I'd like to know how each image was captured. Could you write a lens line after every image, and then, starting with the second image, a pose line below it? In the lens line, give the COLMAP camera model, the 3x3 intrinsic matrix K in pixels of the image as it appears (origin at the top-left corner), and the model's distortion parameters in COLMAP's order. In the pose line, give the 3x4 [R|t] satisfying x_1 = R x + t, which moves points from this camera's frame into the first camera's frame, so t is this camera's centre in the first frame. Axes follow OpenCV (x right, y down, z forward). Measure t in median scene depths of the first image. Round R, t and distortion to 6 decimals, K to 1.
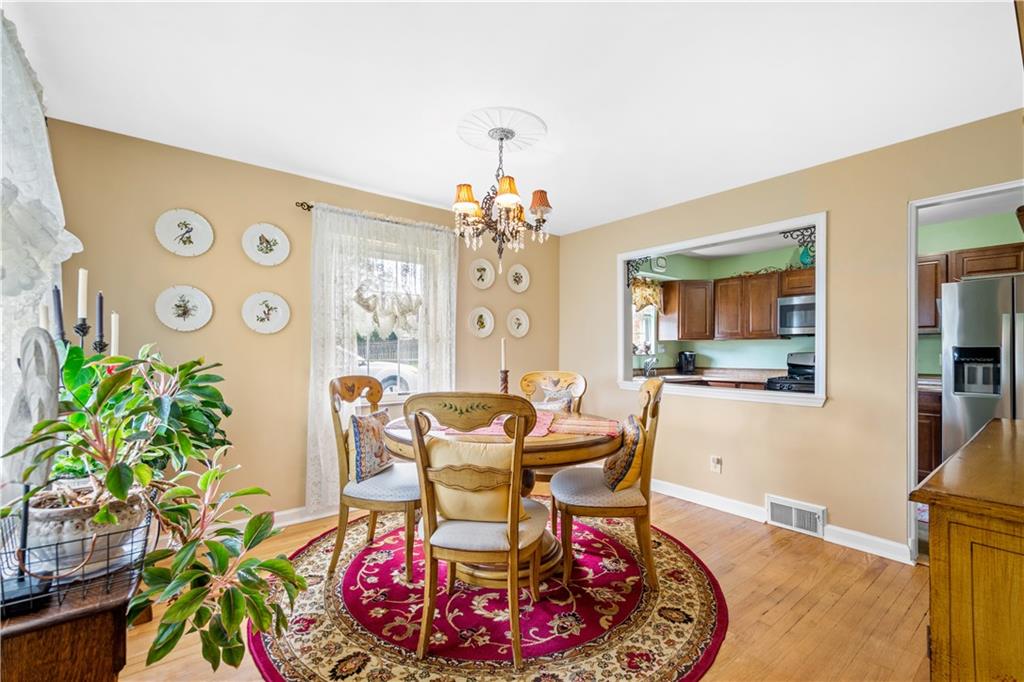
lens RADIAL K [[454.0, 0, 511.4], [0, 454.0, 348.0], [0, 0, 1]] dist [0.003659, 0.000218]
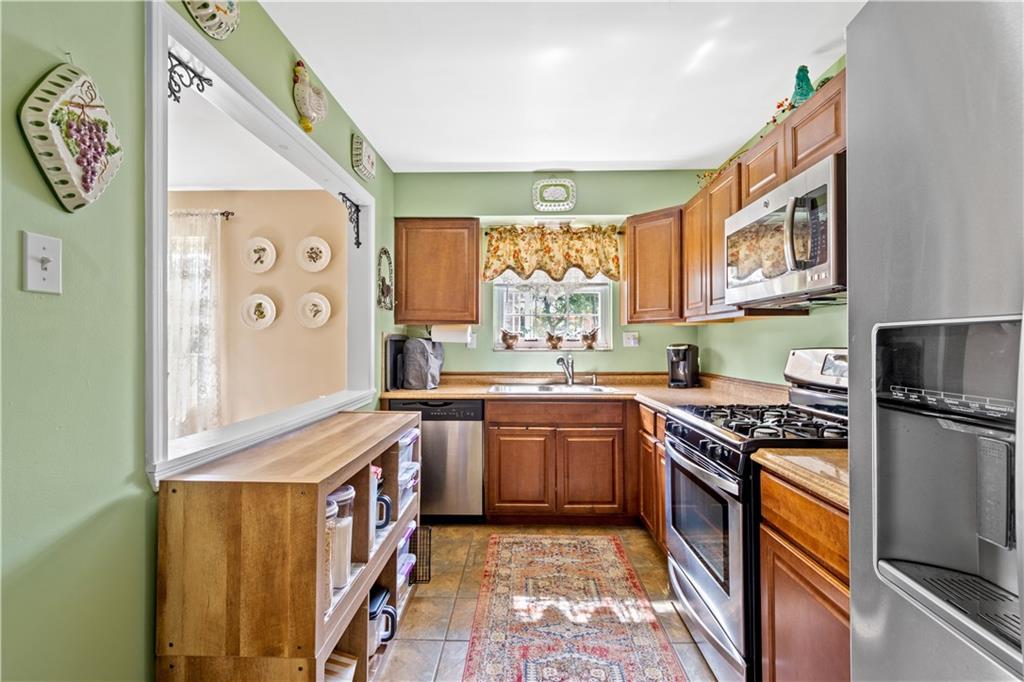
lens RADIAL K [[445.0, 0, 516.9], [0, 445.0, 341.1], [0, 0, 1]] dist [0.001771, -0.000045]
pose [[0.764211, -0.006835, -0.644930, 1.184113], [0.007822, 0.999969, -0.001329, 0.005125], [0.644919, -0.004029, 0.764240, 0.939170]]
